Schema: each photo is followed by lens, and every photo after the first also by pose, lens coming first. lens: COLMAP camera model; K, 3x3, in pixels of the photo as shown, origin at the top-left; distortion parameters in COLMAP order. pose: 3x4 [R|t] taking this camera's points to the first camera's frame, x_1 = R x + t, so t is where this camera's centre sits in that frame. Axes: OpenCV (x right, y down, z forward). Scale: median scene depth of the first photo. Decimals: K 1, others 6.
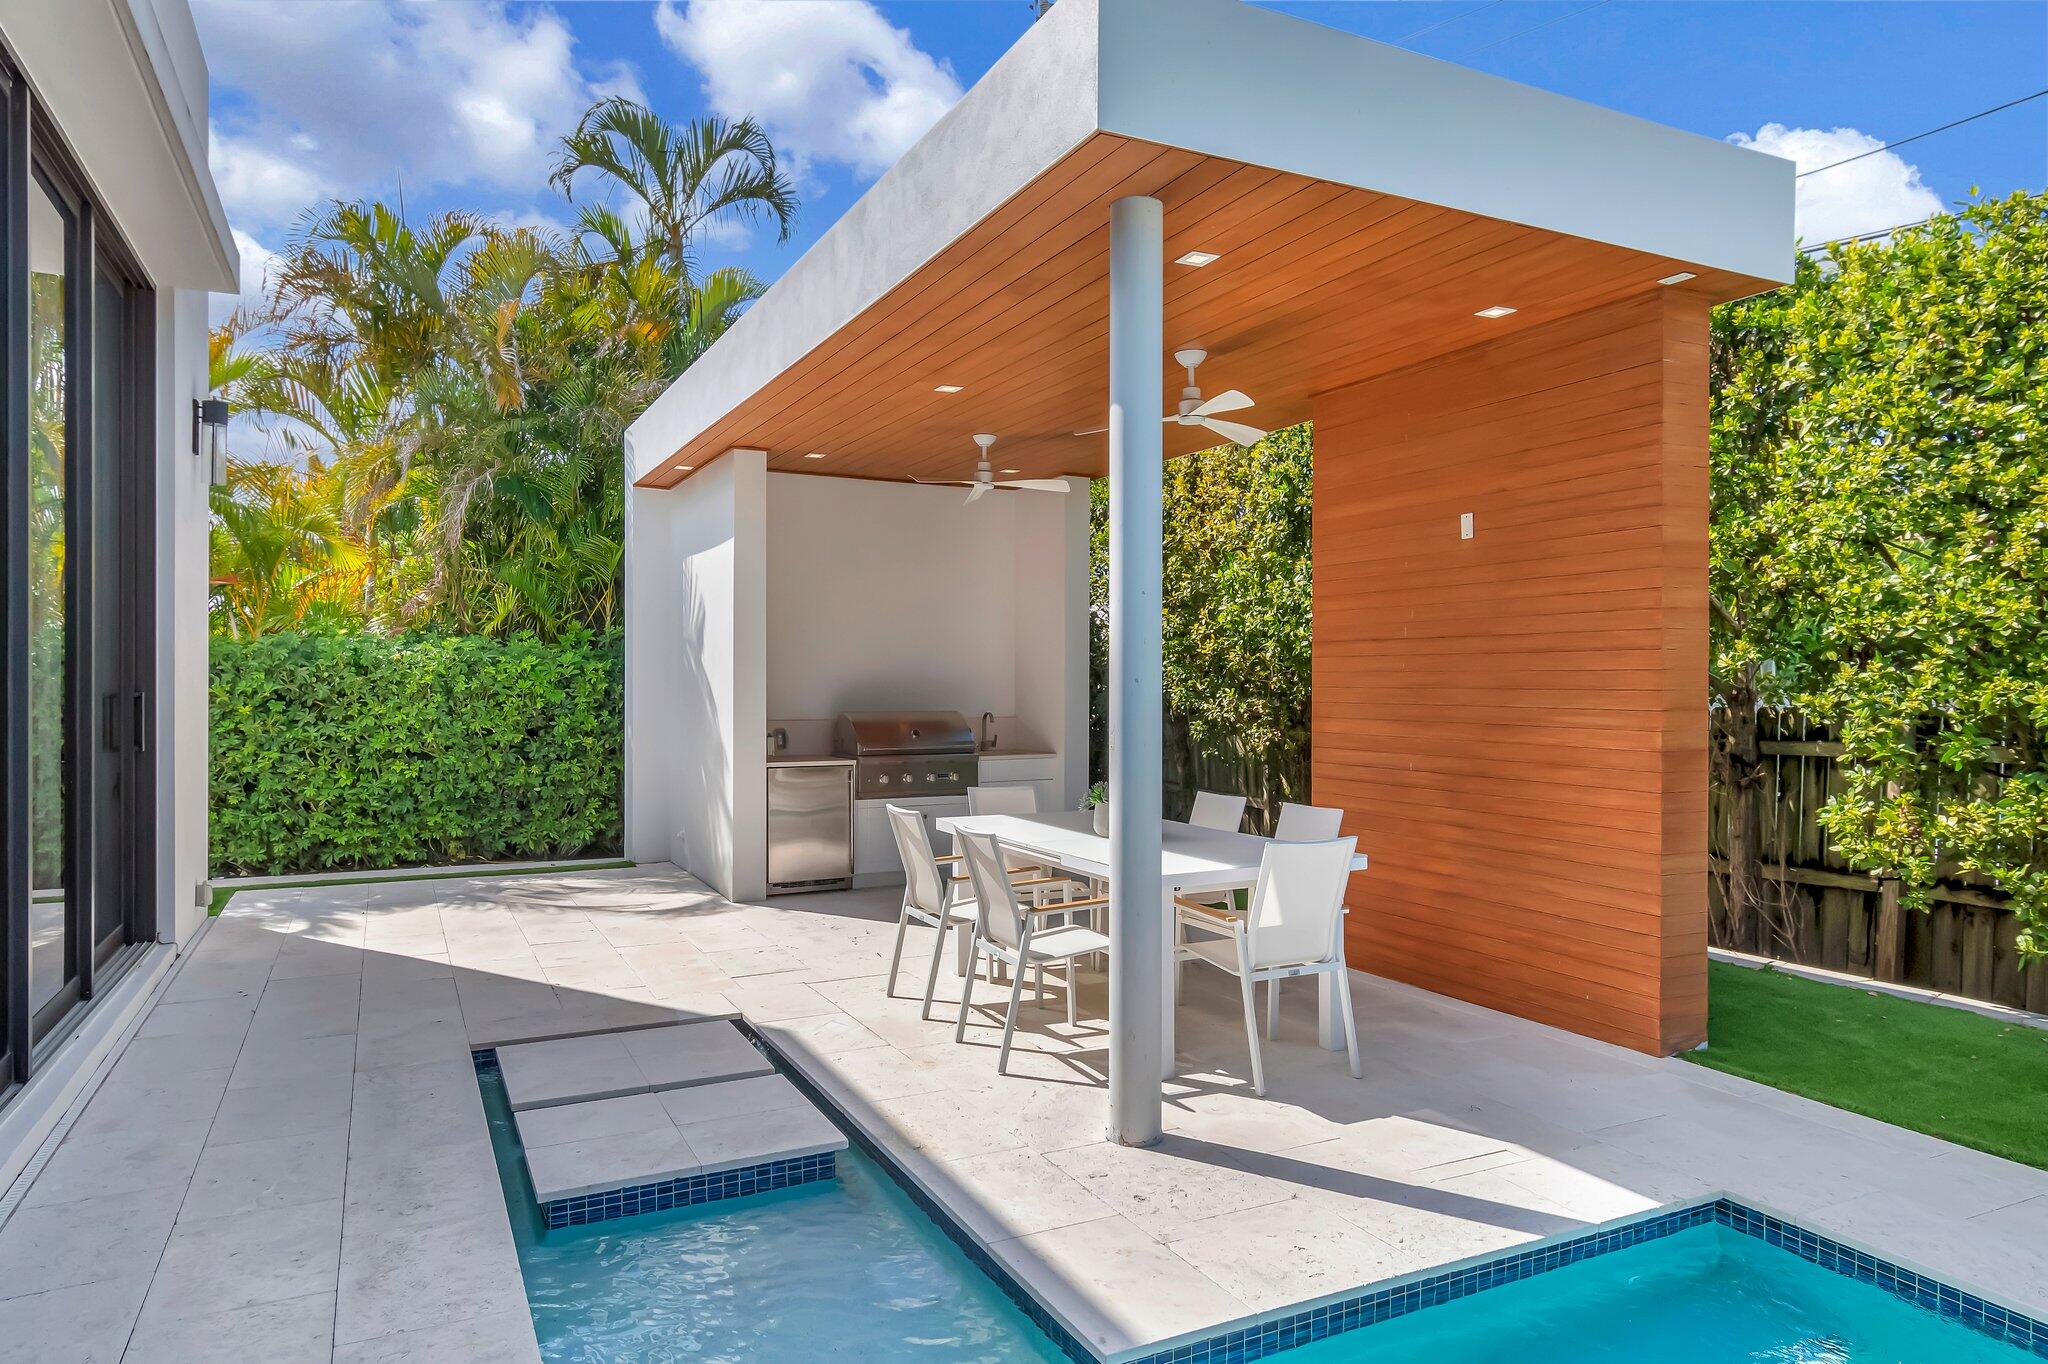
lens RADIAL K [[1265.7, 0, 1024.0], [0, 1265.7, 682.0], [0, 0, 1]] dist [-0.002138, -0.000850]
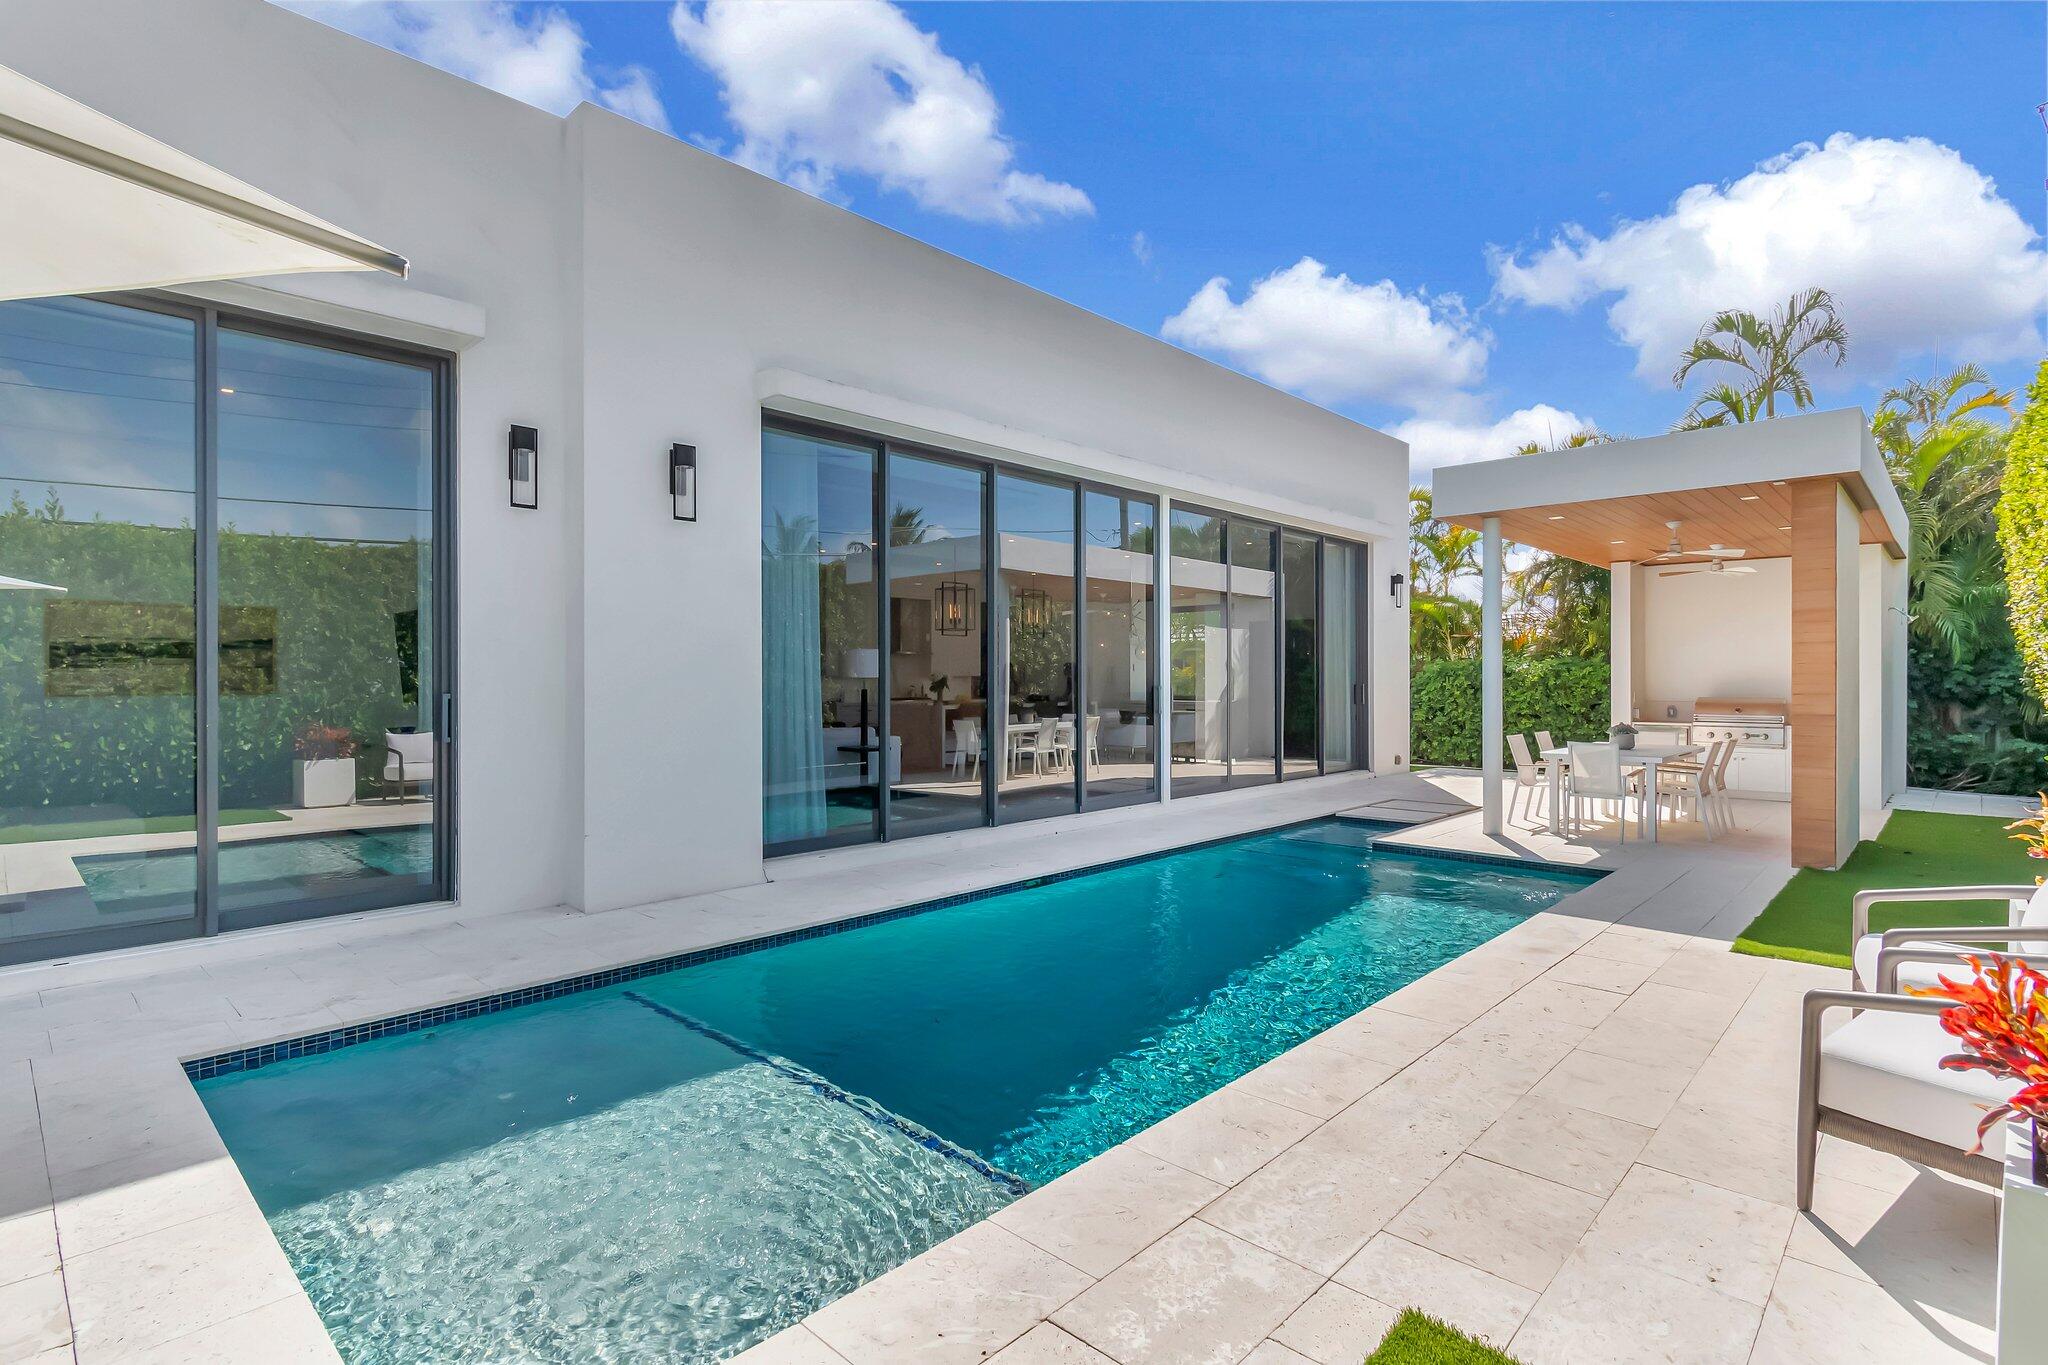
lens RADIAL K [[999.3, 0, 1024.0], [0, 999.3, 682.5], [0, 0, 1]] dist [-0.001488, -0.001048]
pose [[0.345284, -0.000570, -0.938498, 0.795824], [0.000315, 1.000000, -0.000492, 0.003937], [0.938498, -0.000126, 0.345284, -0.355540]]
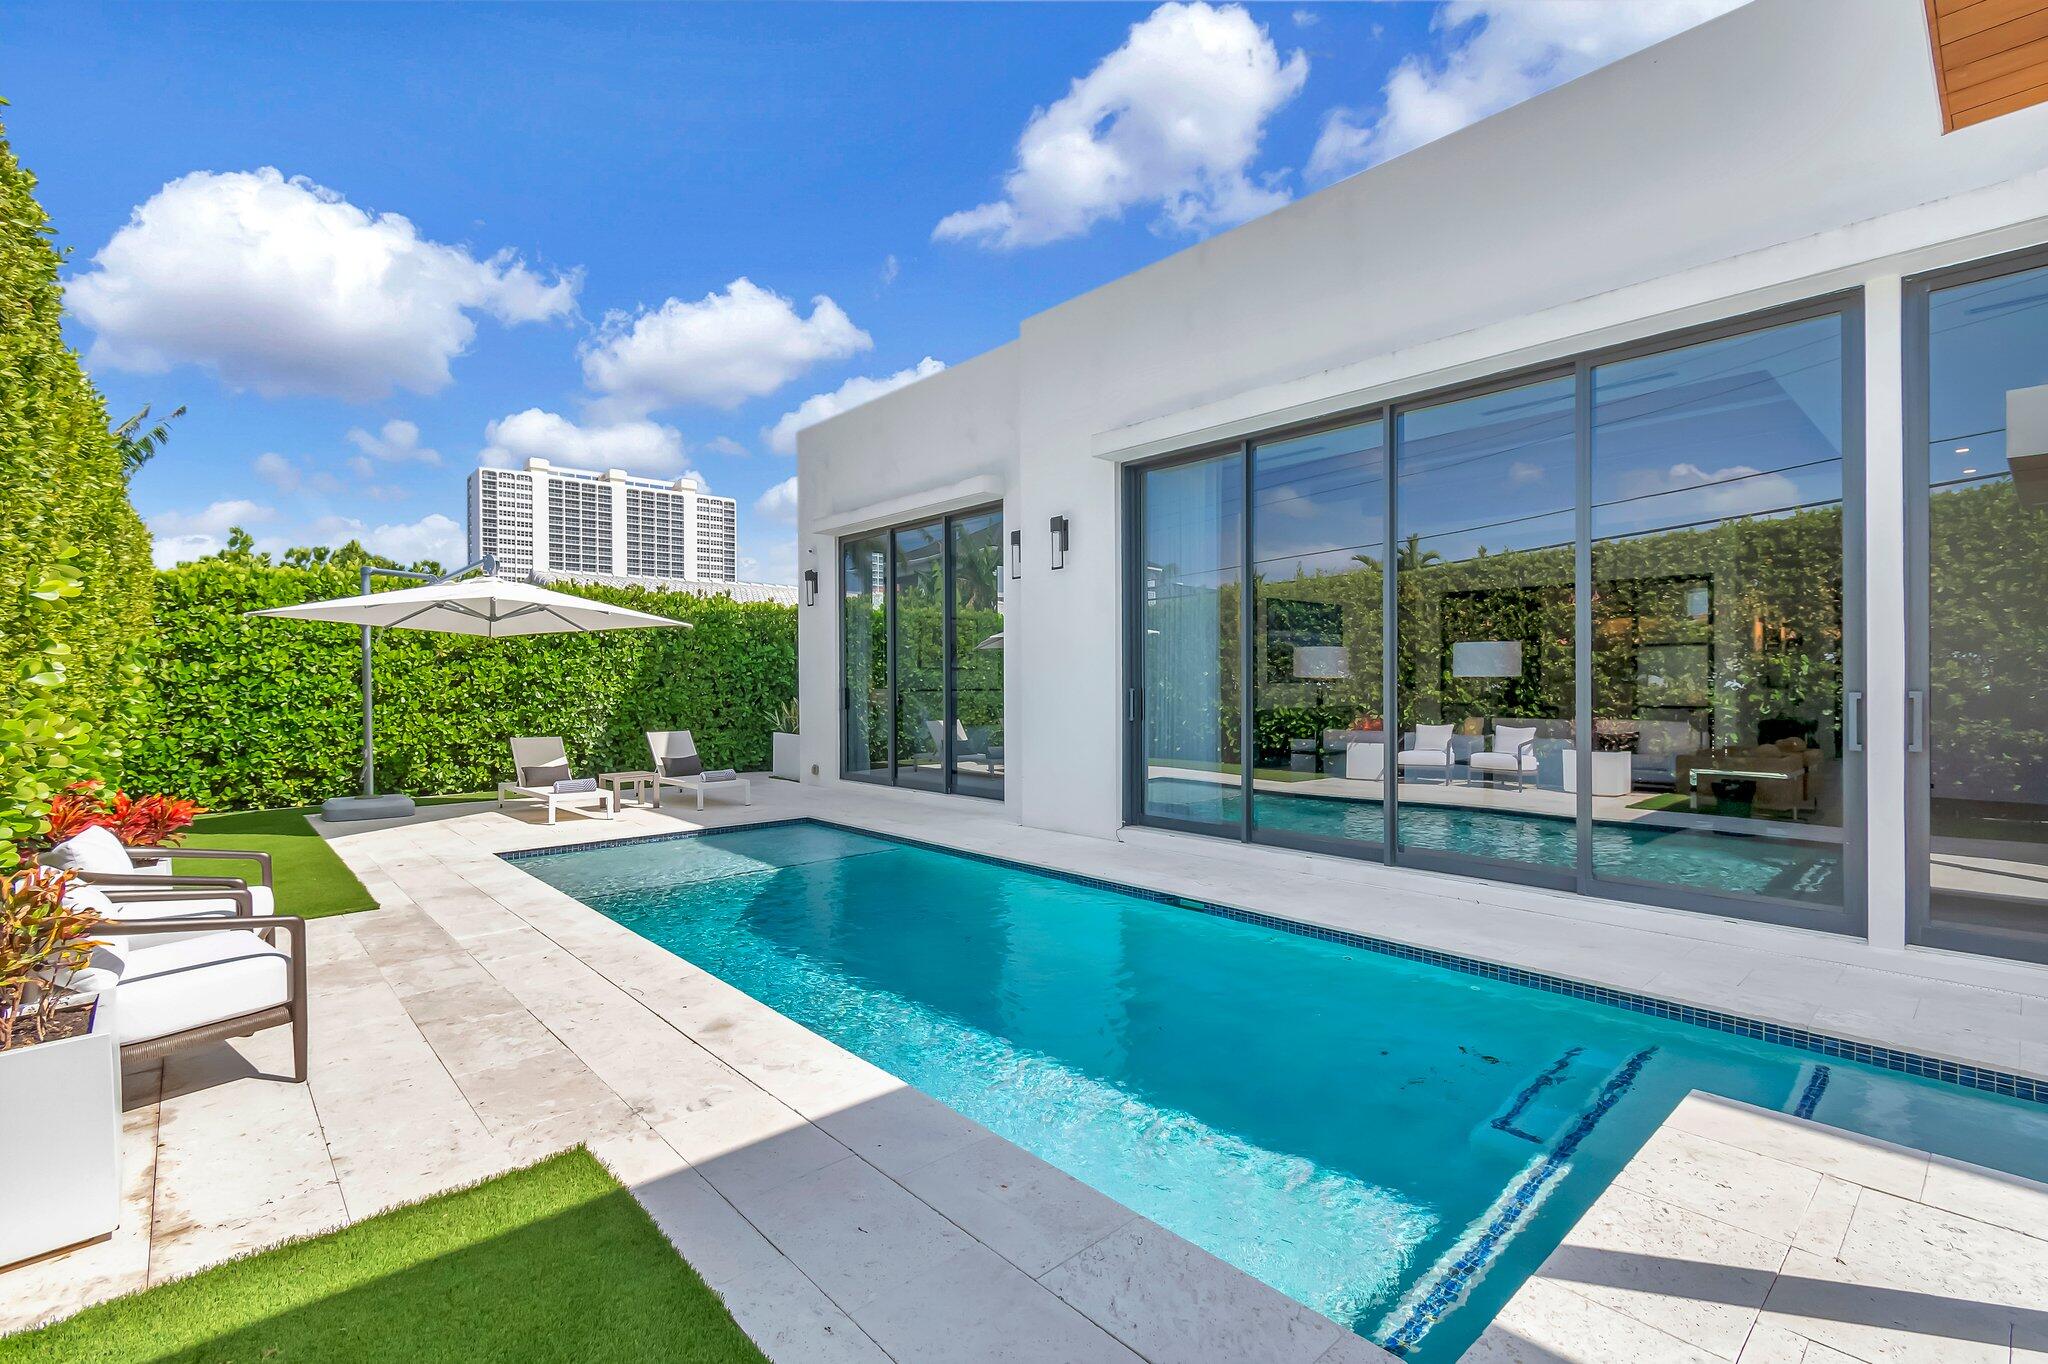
lens RADIAL K [[926.4, 0, 1015.0], [0, 926.4, 677.0], [0, 0, 1]] dist [0.001077, -0.000155]
pose [[-0.963963, 0.001581, -0.266032, 0.361053], [0.002128, 0.999996, -0.001768, 0.000281], [0.266028, -0.002270, -0.963963, 0.521560]]
